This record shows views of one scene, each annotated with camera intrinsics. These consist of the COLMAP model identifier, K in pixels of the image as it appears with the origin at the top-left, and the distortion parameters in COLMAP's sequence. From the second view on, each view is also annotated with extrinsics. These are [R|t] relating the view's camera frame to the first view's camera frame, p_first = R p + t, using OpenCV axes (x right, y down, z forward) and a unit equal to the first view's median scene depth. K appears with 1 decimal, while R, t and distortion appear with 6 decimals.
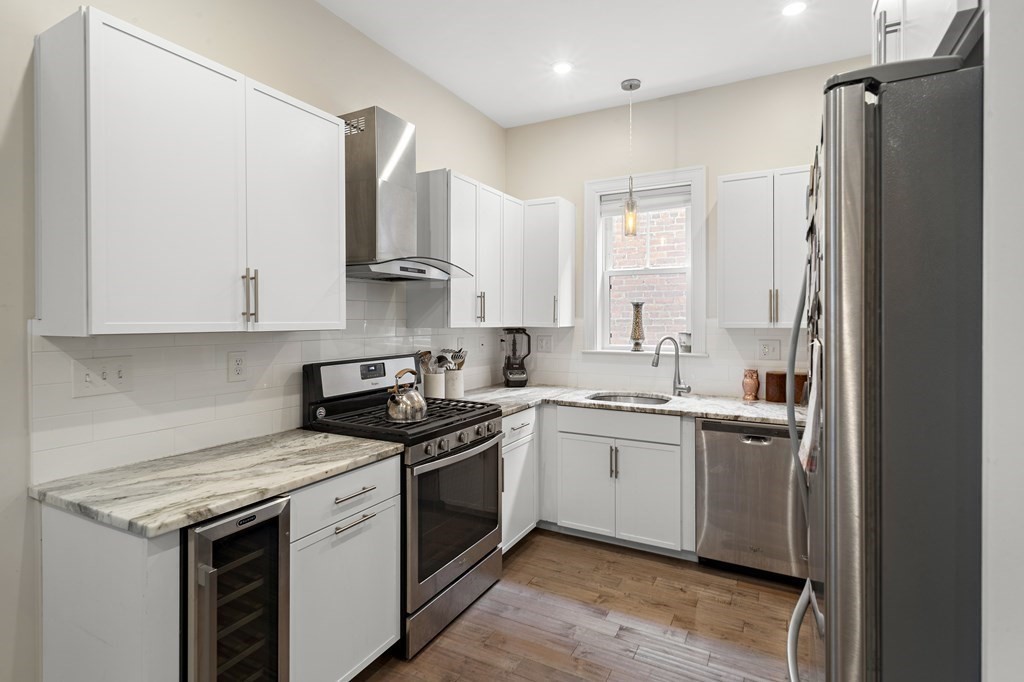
lens RADIAL K [[498.7, 0, 521.5], [0, 498.7, 322.4], [0, 0, 1]] dist [0.005667, -0.000654]
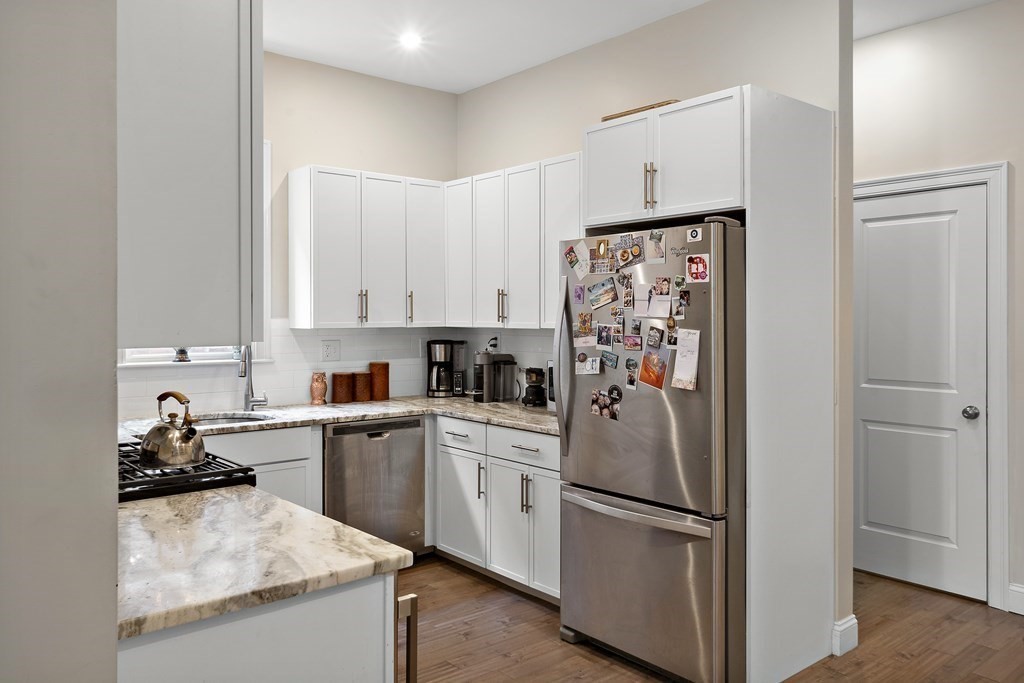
lens RADIAL K [[753.3, 0, 512.0], [0, 753.3, 335.8], [0, 0, 1]] dist [0.003418, 0.001522]
pose [[0.382242, -0.020225, 0.923841, -0.829005], [0.005311, 0.999792, 0.019690, -0.001086], [-0.924047, -0.002620, 0.382270, 0.142274]]
